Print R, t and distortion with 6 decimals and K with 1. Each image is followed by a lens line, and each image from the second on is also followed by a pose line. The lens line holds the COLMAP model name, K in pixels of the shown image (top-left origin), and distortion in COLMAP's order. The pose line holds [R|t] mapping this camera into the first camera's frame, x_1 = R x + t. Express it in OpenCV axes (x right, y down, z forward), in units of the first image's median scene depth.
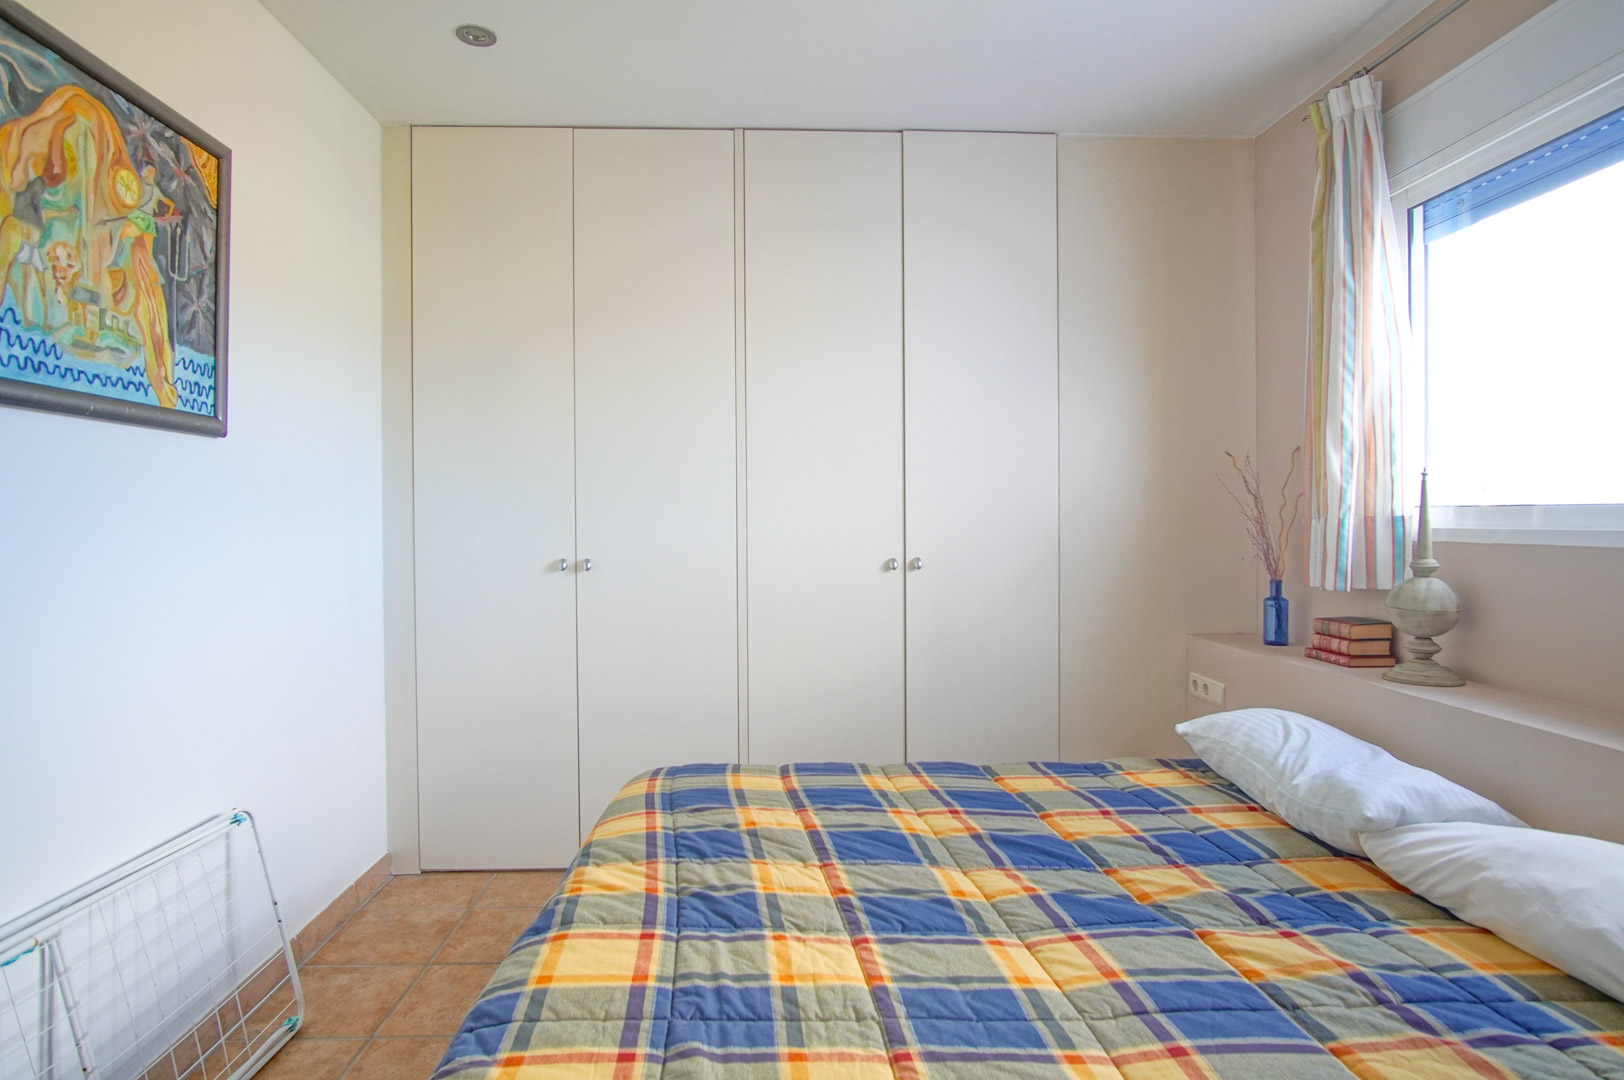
lens RADIAL K [[873.3, 0, 812.0], [0, 873.3, 540.0], [0, 0, 1]] dist [-0.026619, 0.002159]
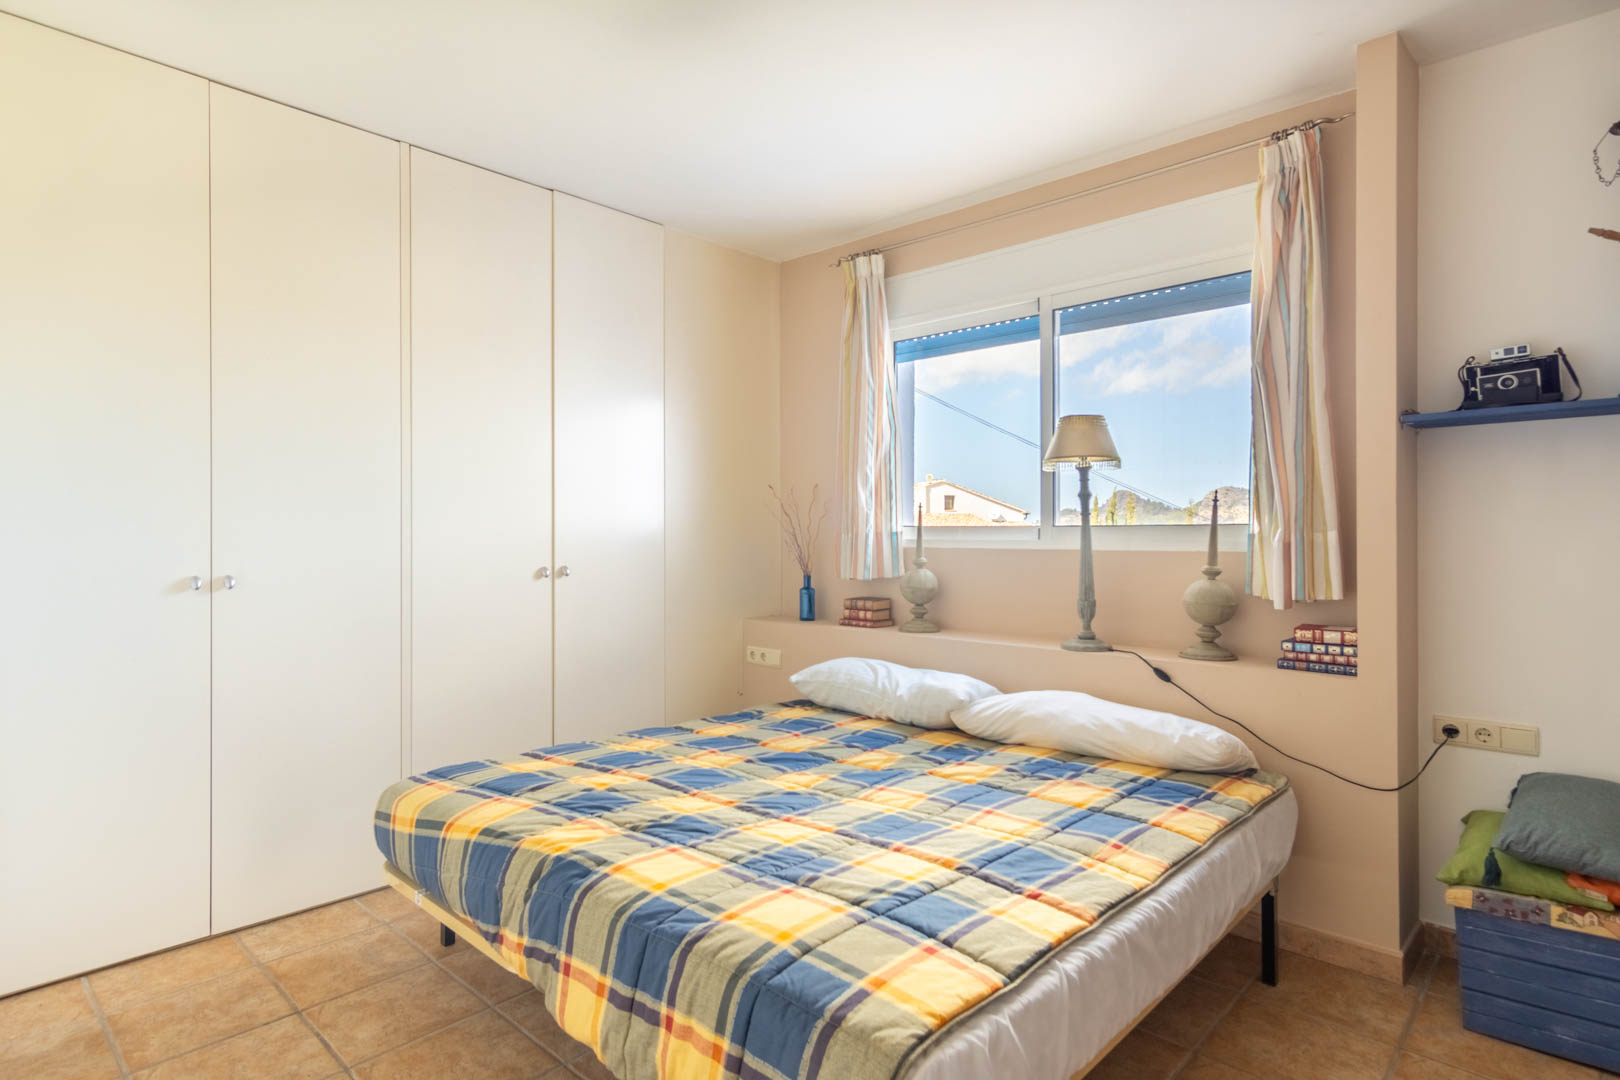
lens RADIAL K [[868.3, 0, 810.0], [0, 868.3, 540.0], [0, 0, 1]] dist [-0.001969, -0.000024]
pose [[0.716381, -0.001528, 0.697708, -0.665248], [0.012711, 0.999860, -0.010861, 0.003817], [-0.697594, 0.016649, 0.716300, -0.062325]]
